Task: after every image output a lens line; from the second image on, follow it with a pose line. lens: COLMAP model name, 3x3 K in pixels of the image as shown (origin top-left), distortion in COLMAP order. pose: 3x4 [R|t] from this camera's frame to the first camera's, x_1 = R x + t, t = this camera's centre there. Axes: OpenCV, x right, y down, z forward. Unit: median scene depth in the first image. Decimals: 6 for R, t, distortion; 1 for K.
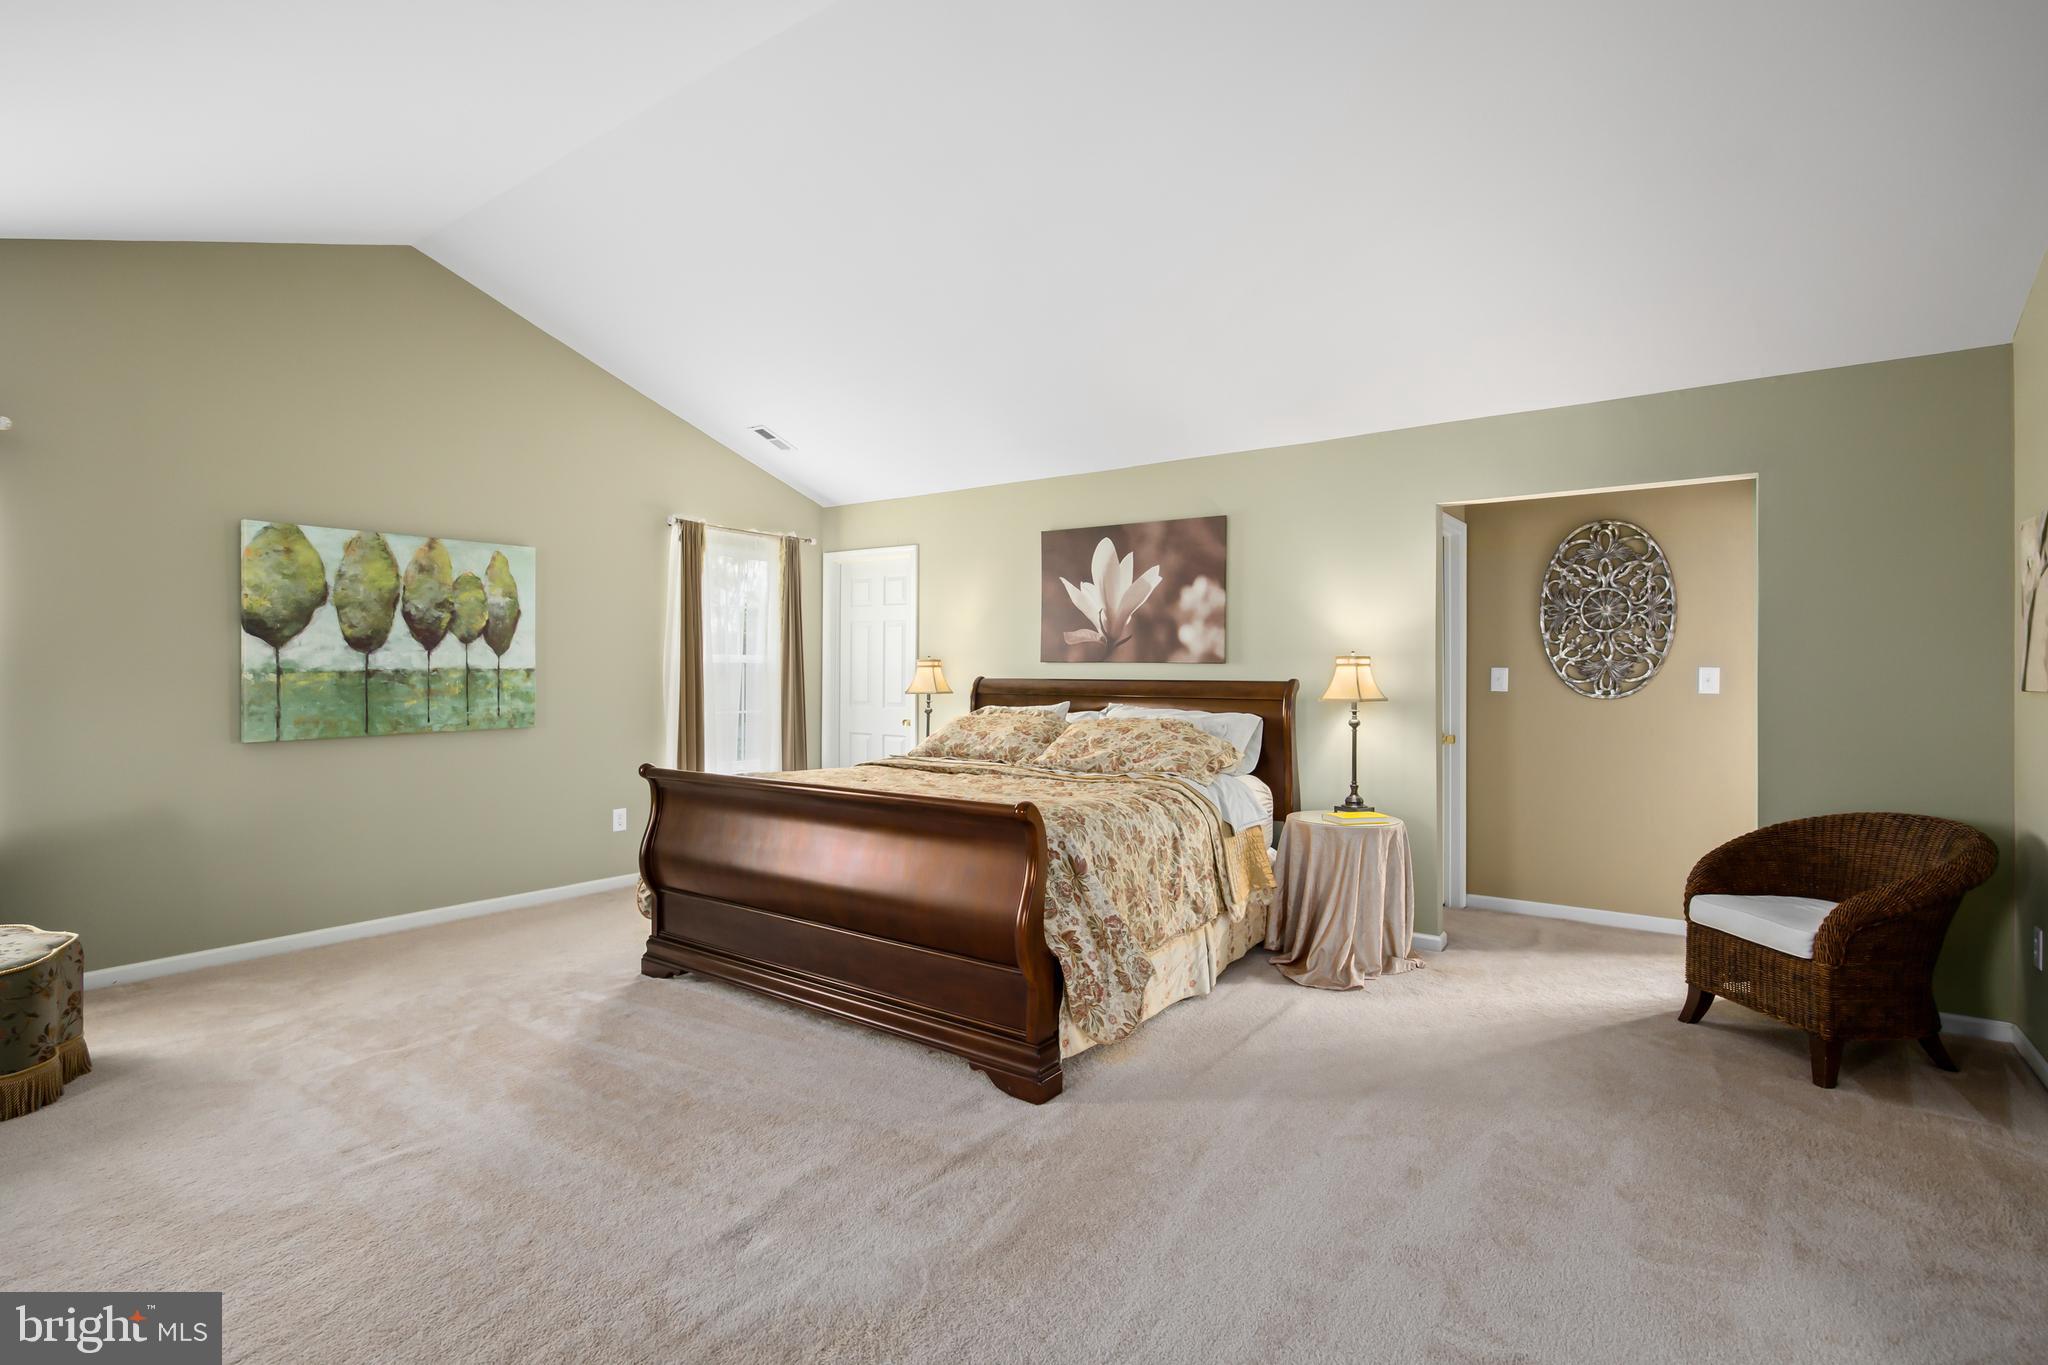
lens RADIAL K [[936.4, 0, 1026.4], [0, 936.4, 692.7], [0, 0, 1]] dist [-0.005454, 0.000205]
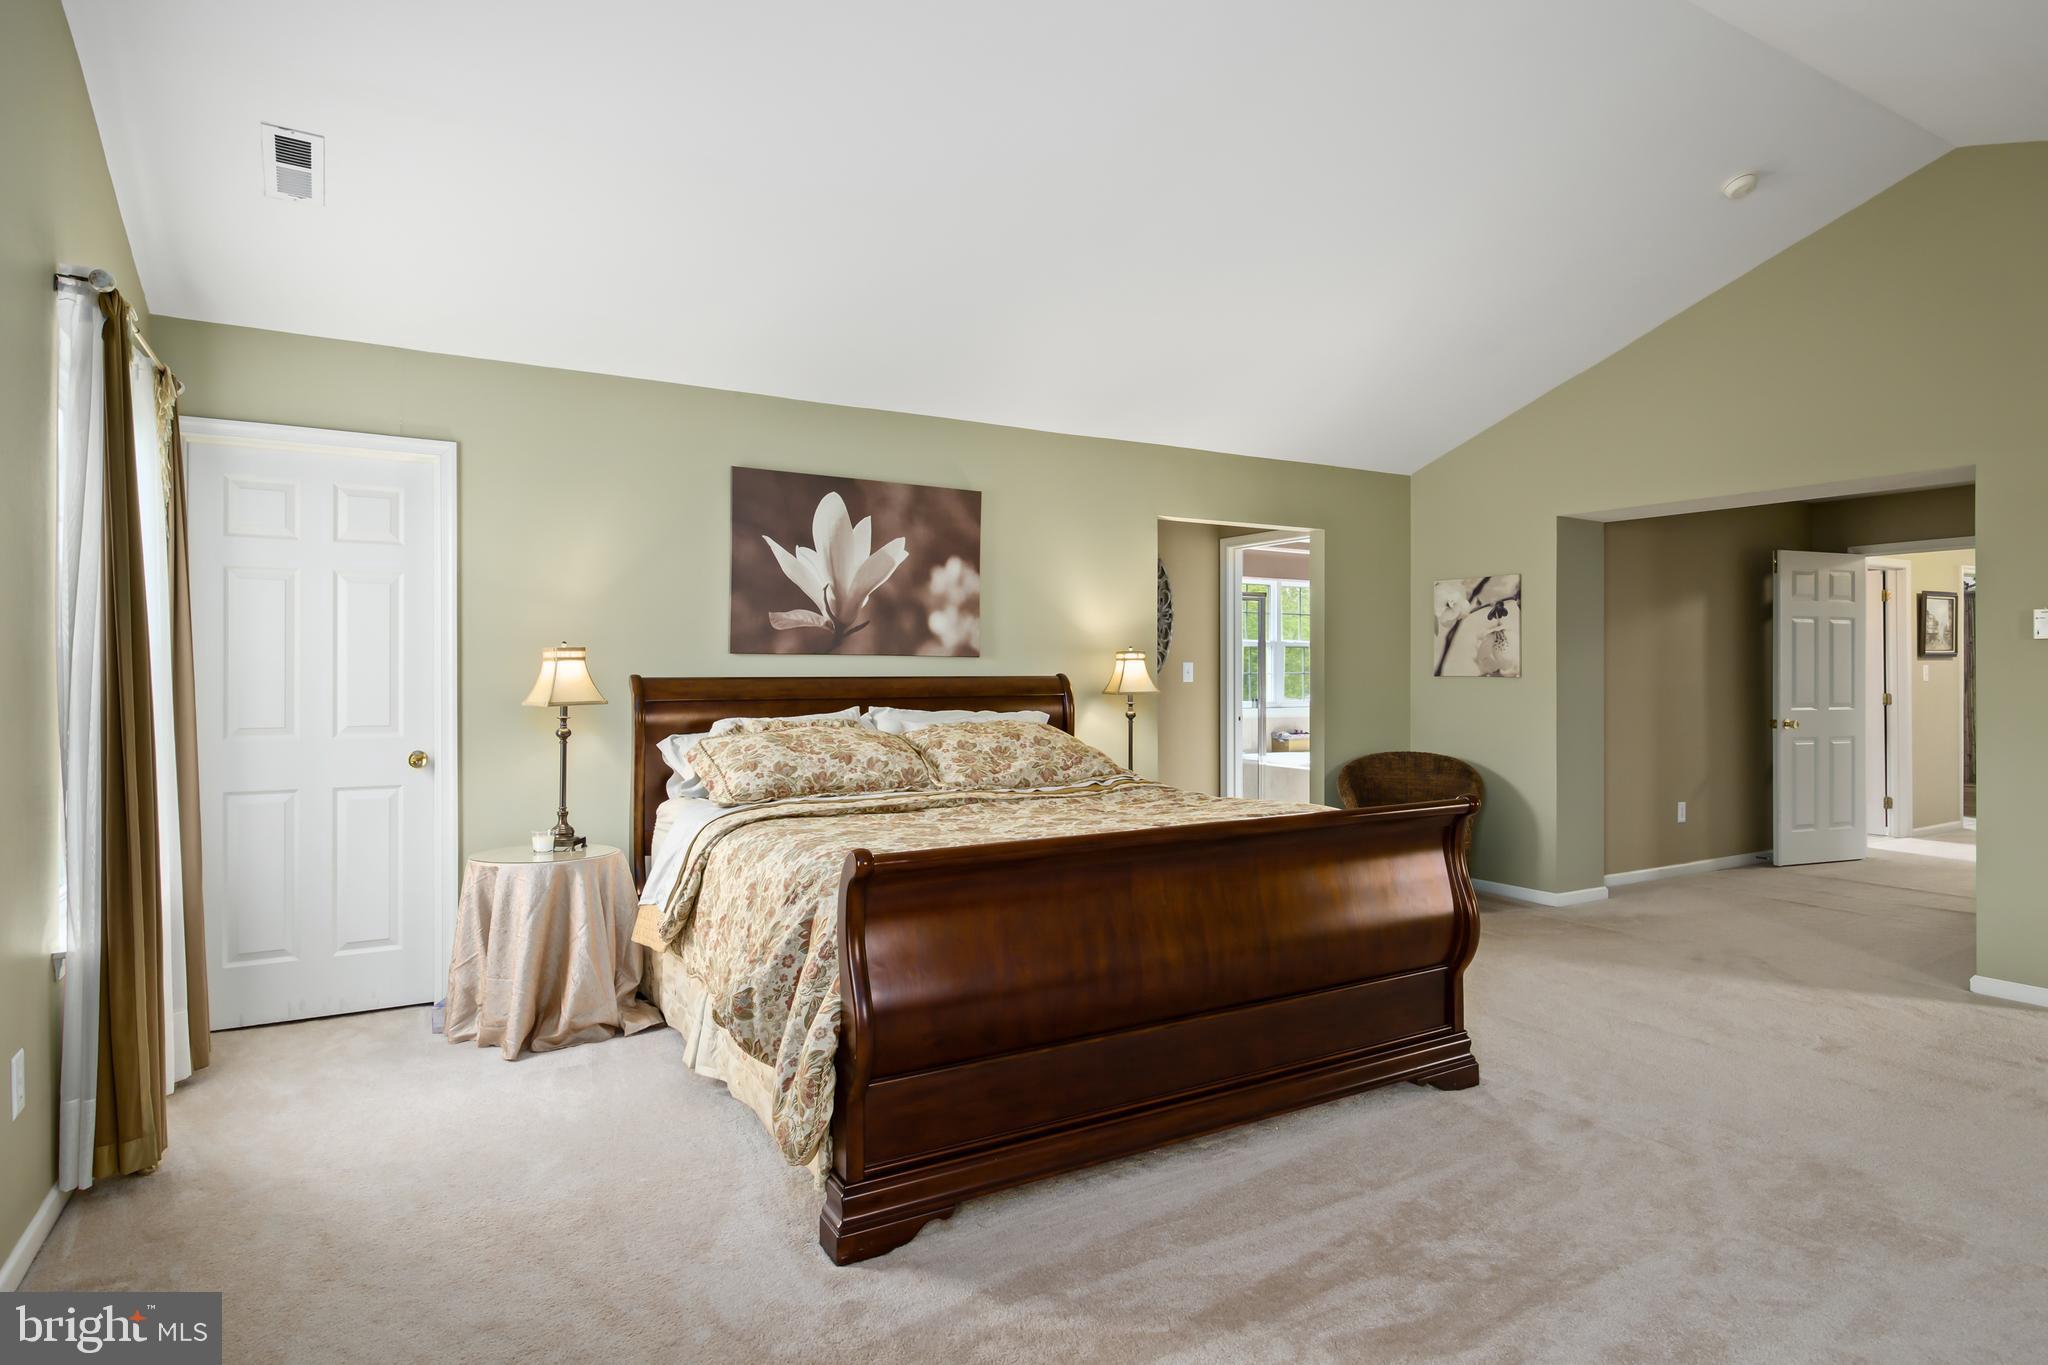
lens RADIAL K [[1110.1, 0, 1025.3], [0, 1110.1, 666.9], [0, 0, 1]] dist [0.001168, 0.002019]
pose [[0.416867, -0.001010, 0.908967, -0.690806], [0.023752, 0.999670, -0.009782, -0.010223], [-0.908657, 0.025668, 0.416753, 0.493925]]
